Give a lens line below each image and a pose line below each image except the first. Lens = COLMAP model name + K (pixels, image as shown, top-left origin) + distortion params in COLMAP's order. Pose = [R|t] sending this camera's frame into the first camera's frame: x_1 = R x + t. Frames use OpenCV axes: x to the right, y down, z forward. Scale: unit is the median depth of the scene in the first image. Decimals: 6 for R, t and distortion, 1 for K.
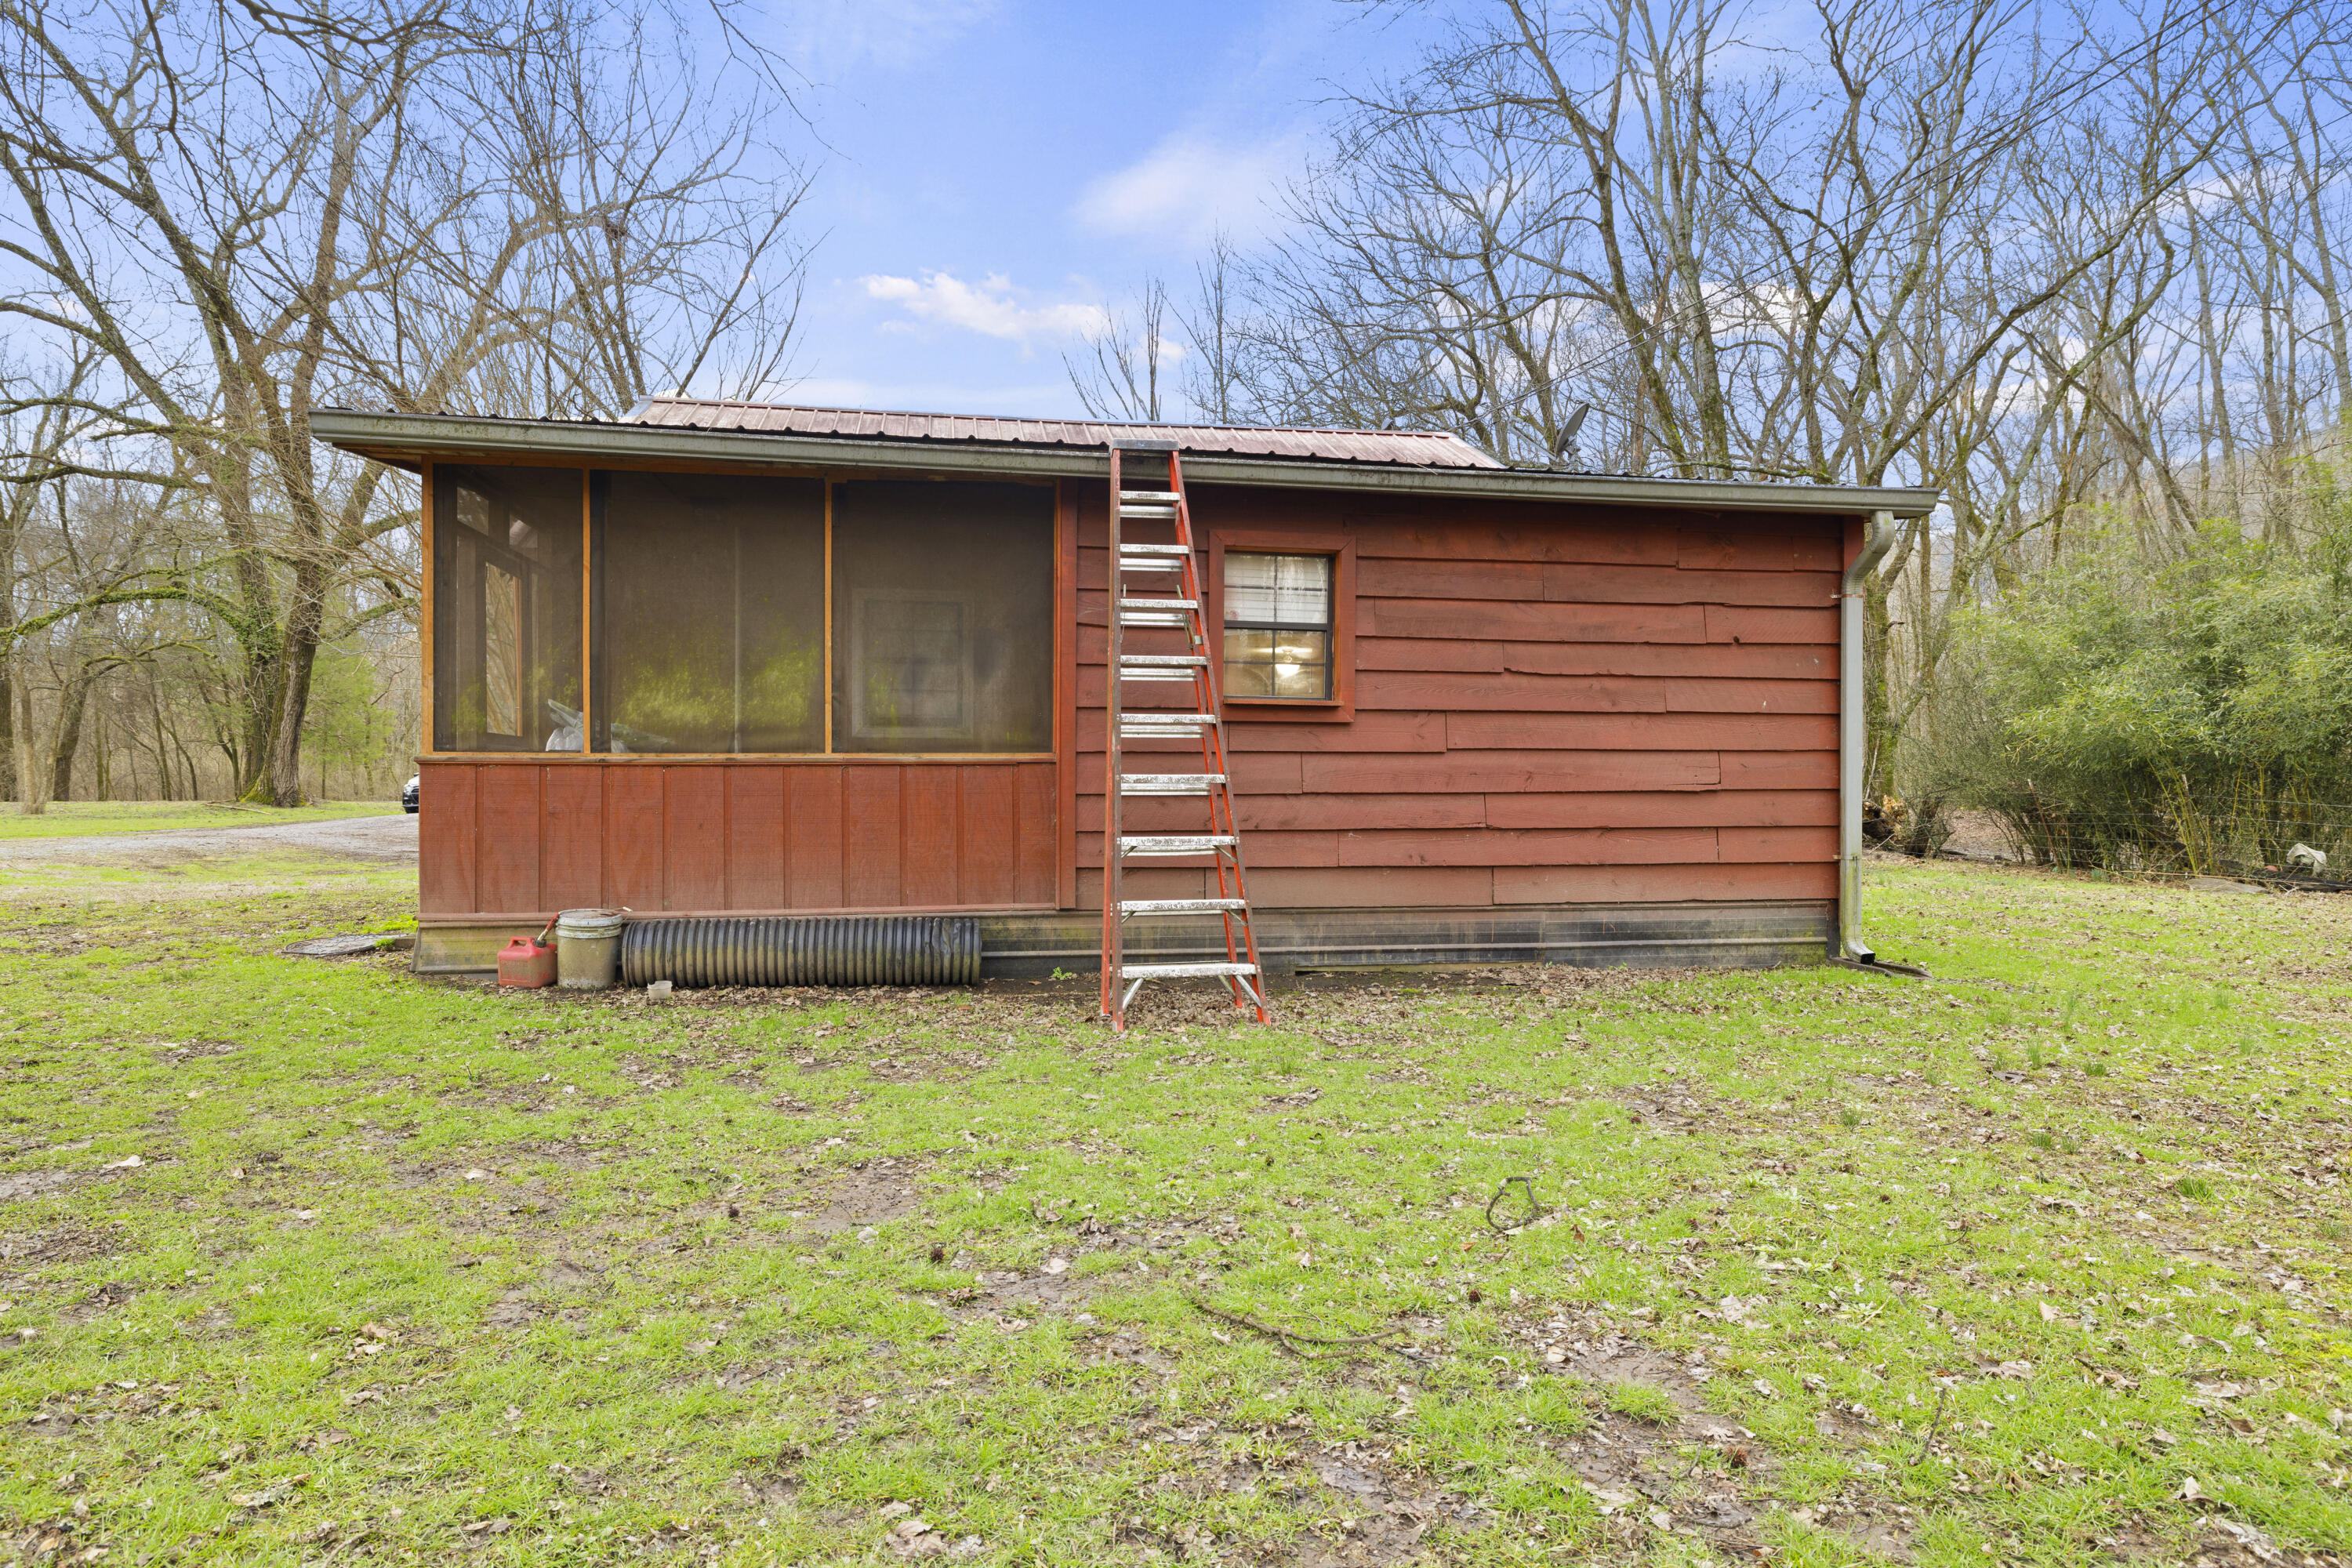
lens RADIAL K [[1355.9, 0, 1176.0], [0, 1355.9, 786.8], [0, 0, 1]] dist [0.002643, 0.000402]
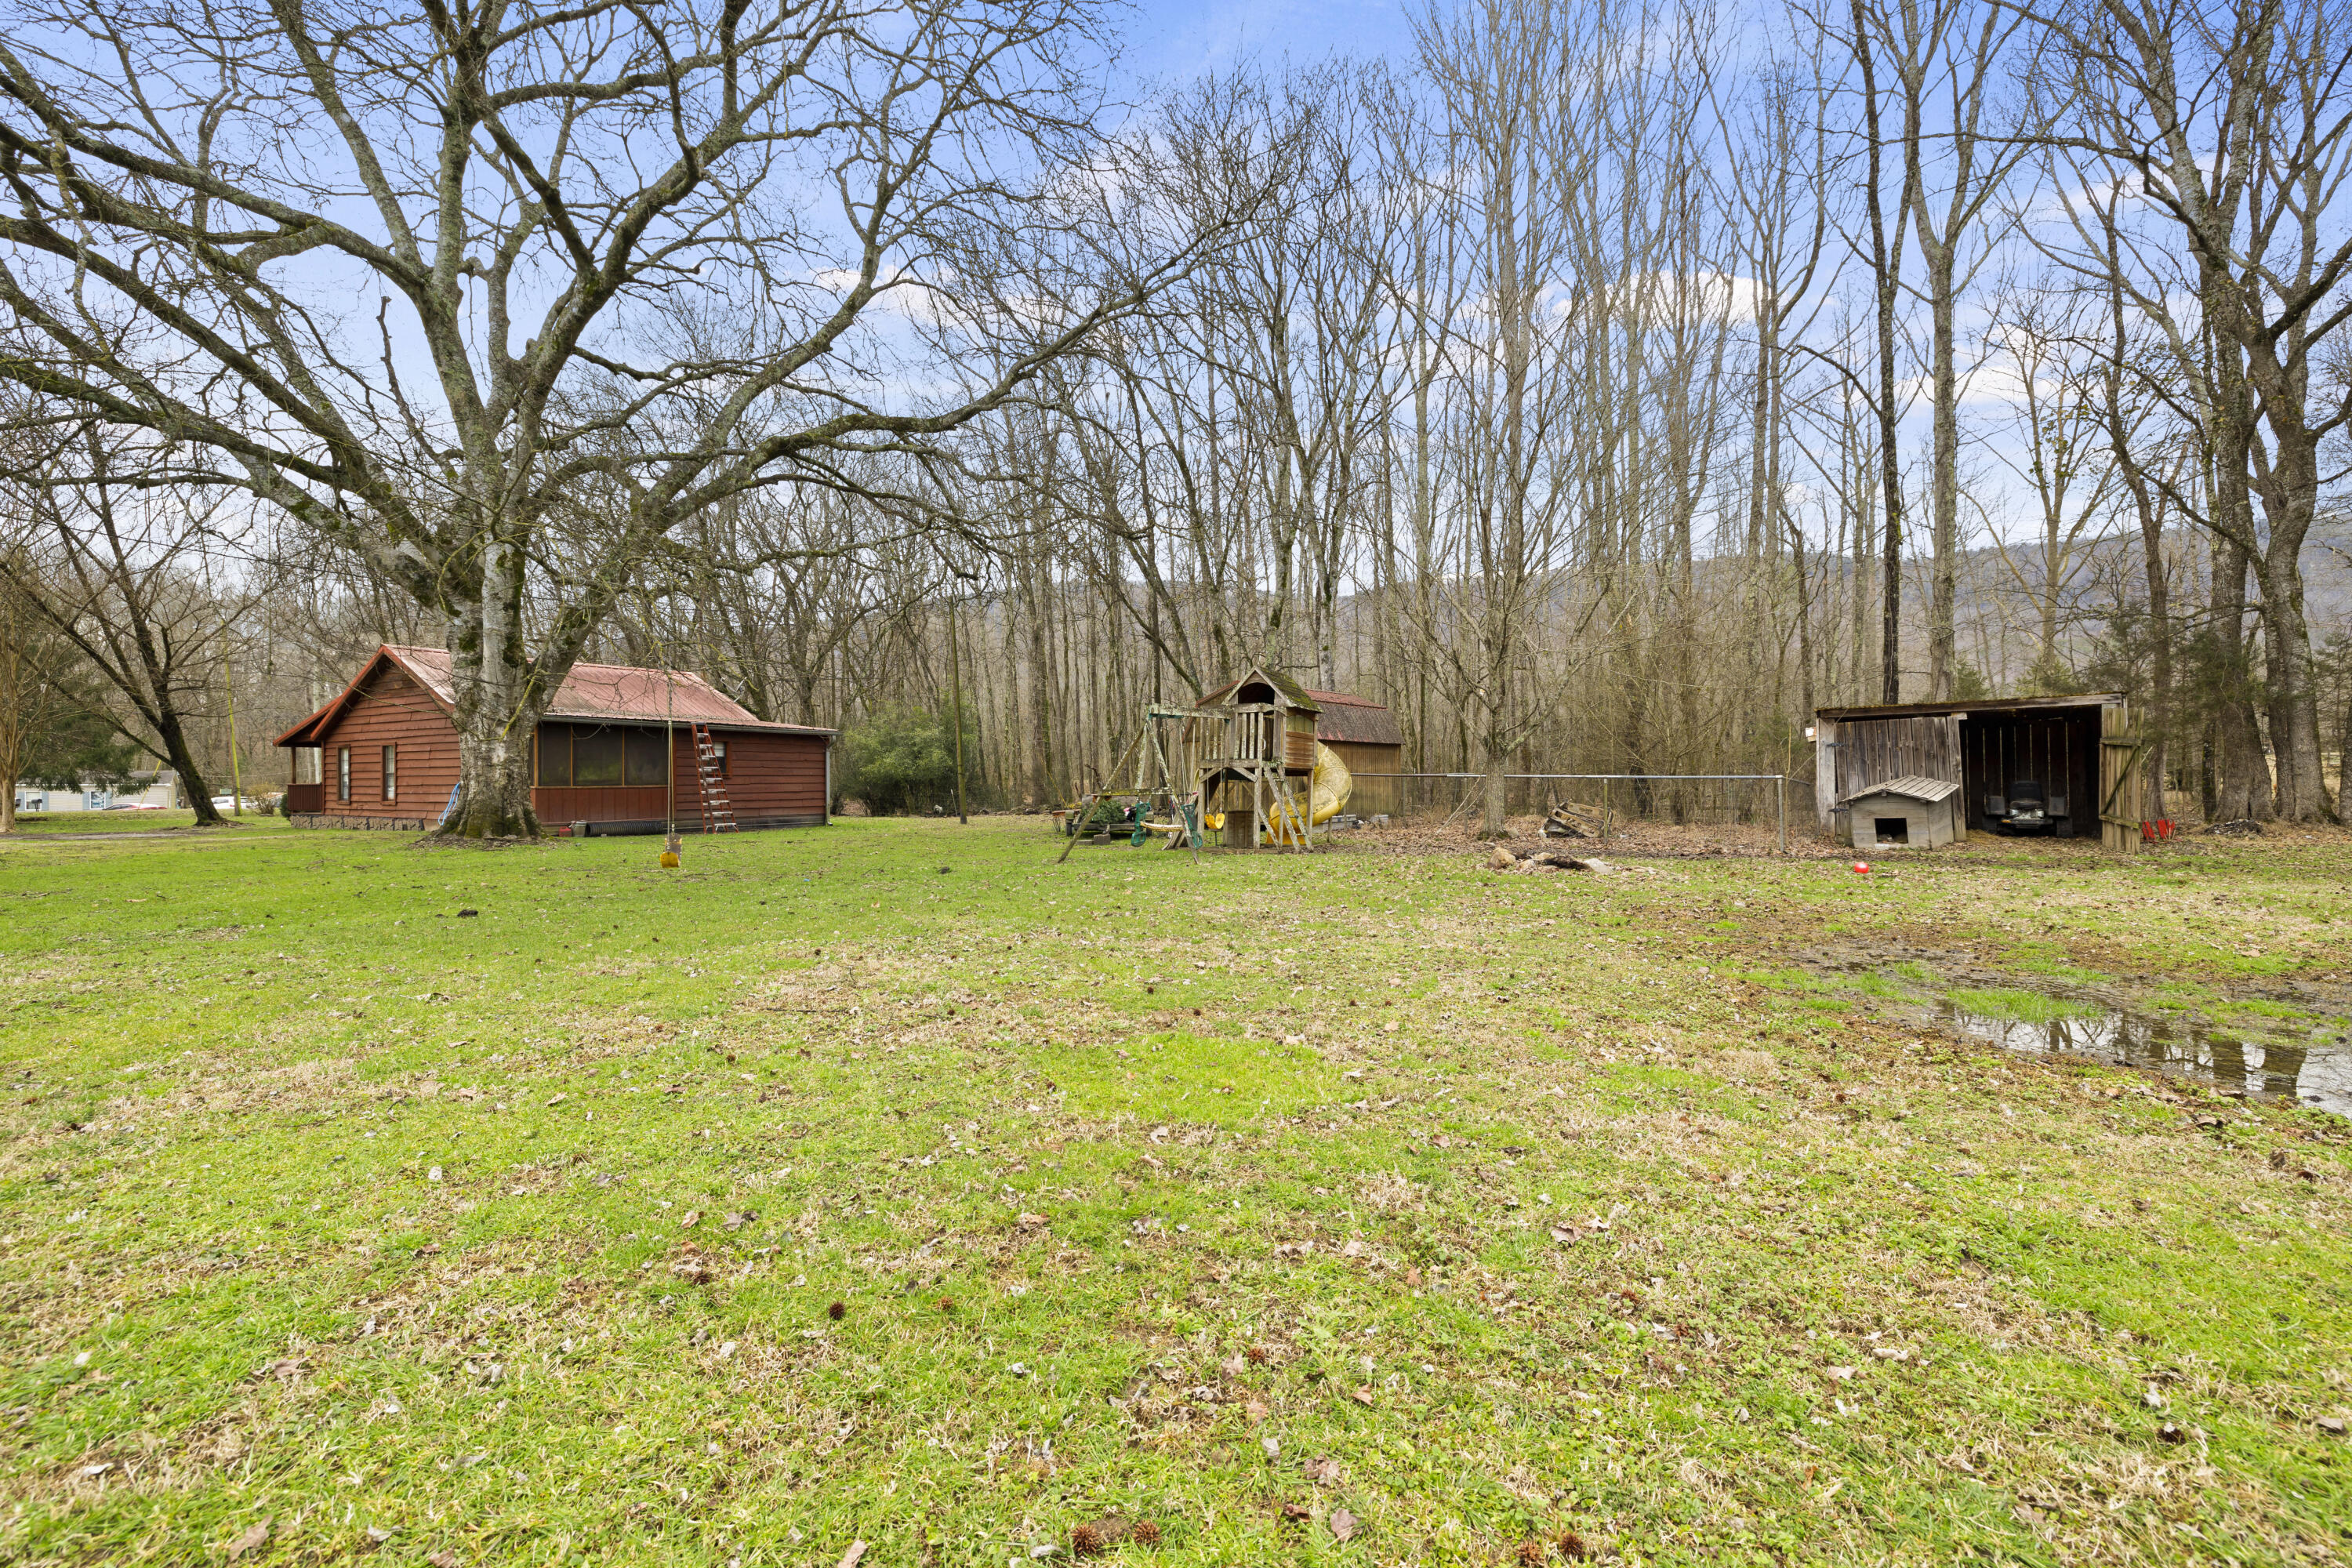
lens RADIAL K [[1002.7, 0, 1176.1], [0, 1002.7, 785.8], [0, 0, 1]] dist [-0.000041, -0.000014]
pose [[0.662436, -0.009099, 0.749063, -0.718340], [0.010527, 0.999941, 0.002837, -0.006399], [-0.749045, 0.006006, 0.662492, -1.206271]]
